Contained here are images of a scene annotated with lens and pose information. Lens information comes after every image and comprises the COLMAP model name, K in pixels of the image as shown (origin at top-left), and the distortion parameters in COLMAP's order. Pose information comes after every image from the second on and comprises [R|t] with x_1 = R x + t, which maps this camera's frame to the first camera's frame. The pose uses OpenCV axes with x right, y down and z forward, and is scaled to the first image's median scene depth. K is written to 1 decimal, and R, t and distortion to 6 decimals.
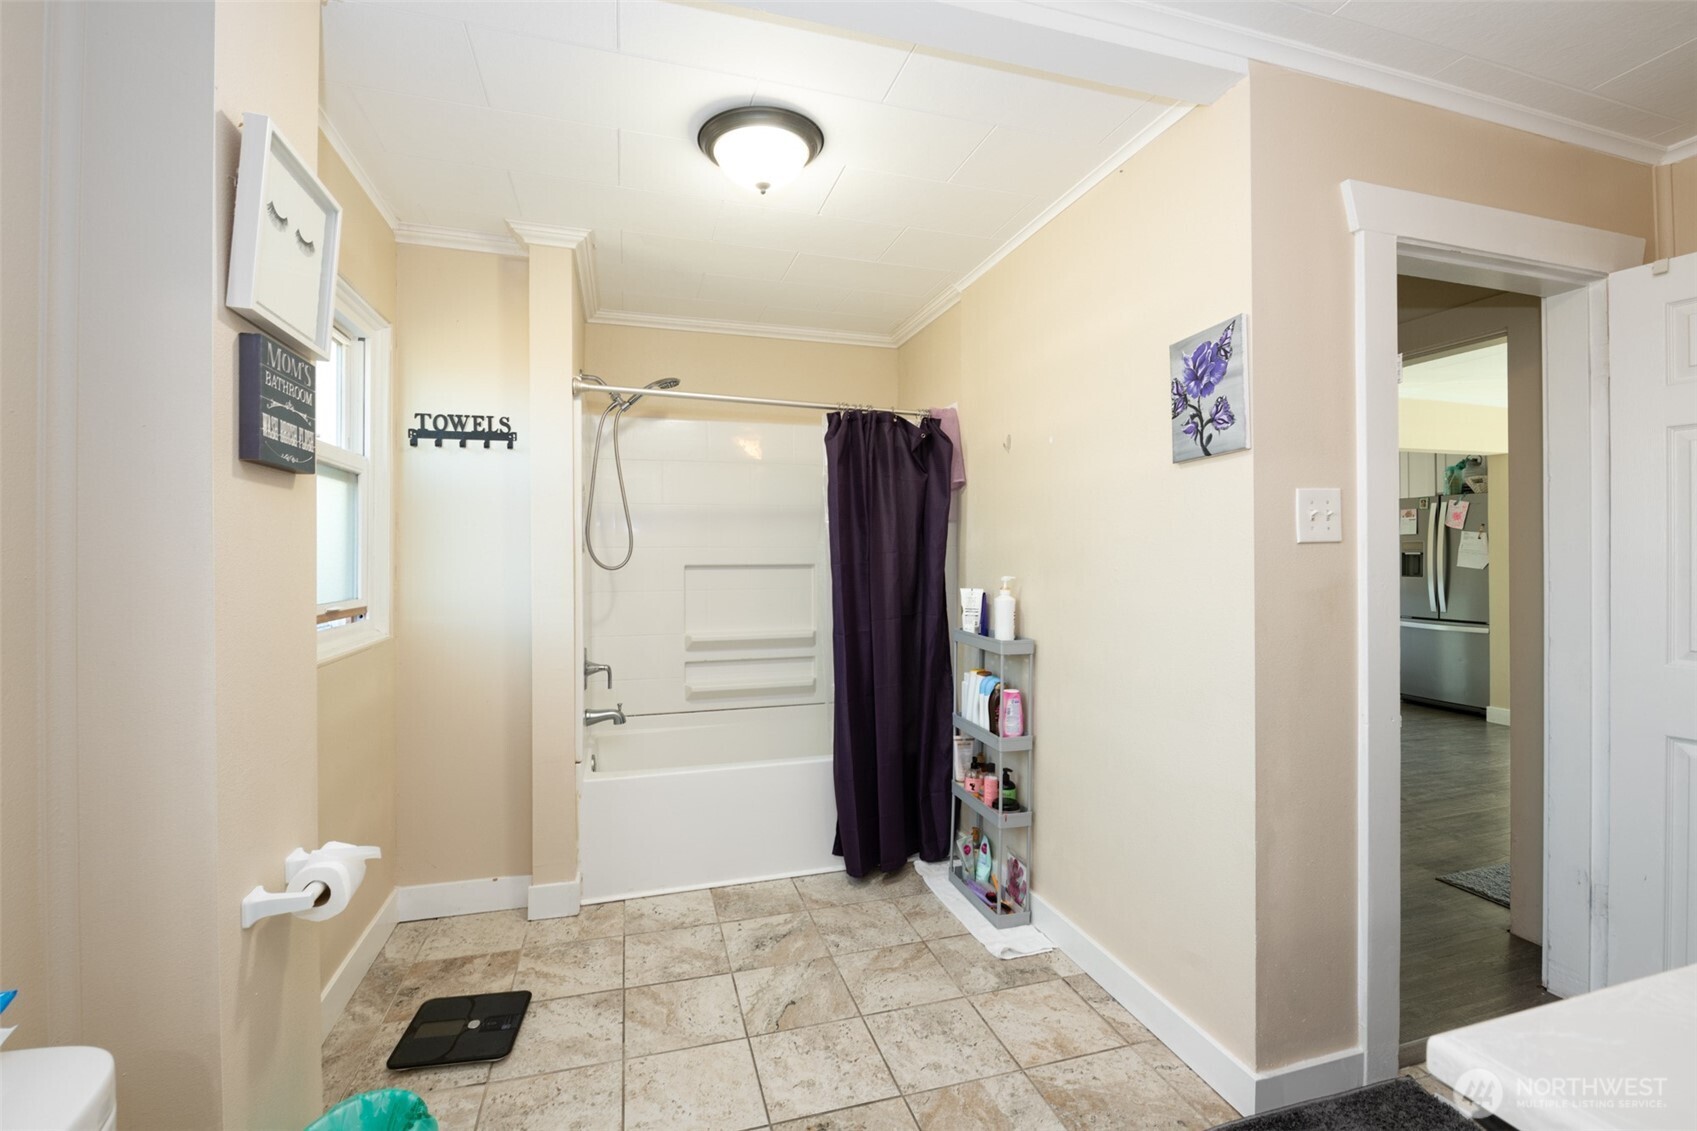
lens RADIAL K [[709.1, 0, 846.4], [0, 709.1, 558.3], [0, 0, 1]] dist [-0.011526, -0.000046]
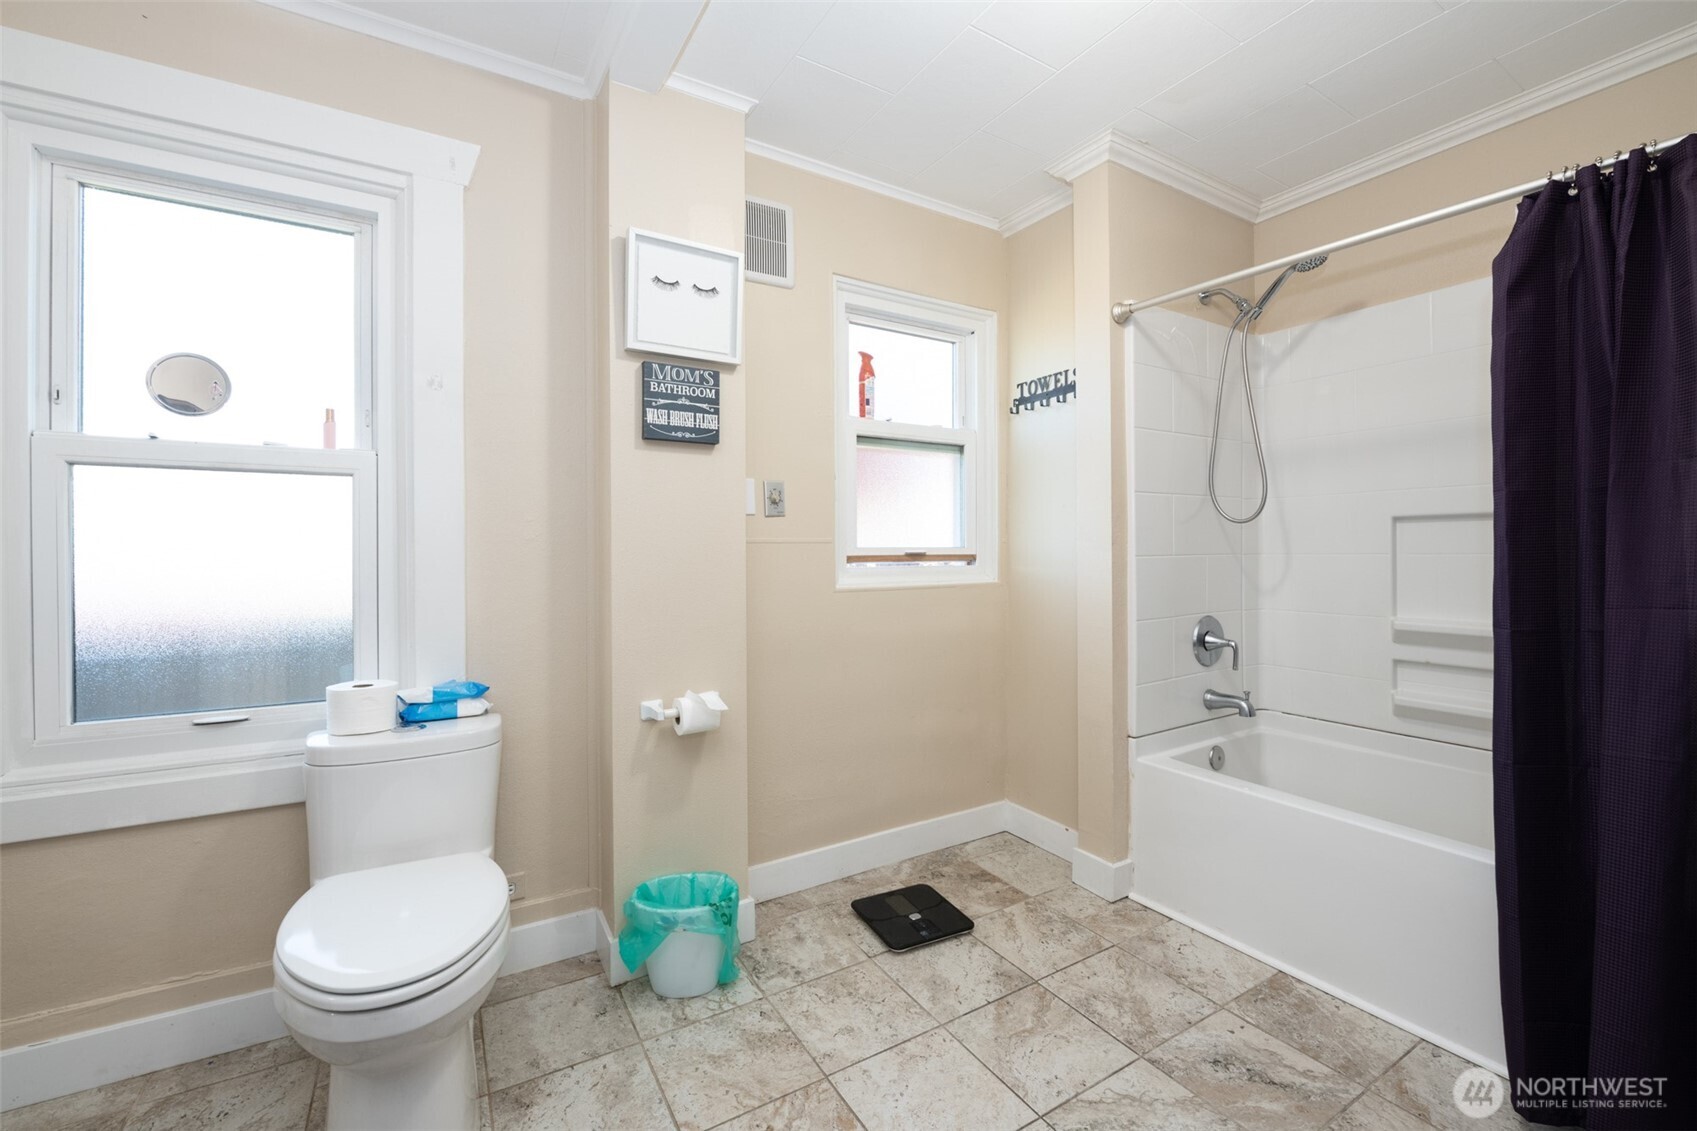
lens RADIAL K [[682.9, 0, 839.0], [0, 682.9, 554.5], [0, 0, 1]] dist [-0.015167, -0.000774]
pose [[0.266671, 0.009978, -0.963736, 0.391235], [0.003980, 0.999926, 0.011454, 0.055318], [0.963779, -0.006890, 0.266612, 0.481564]]
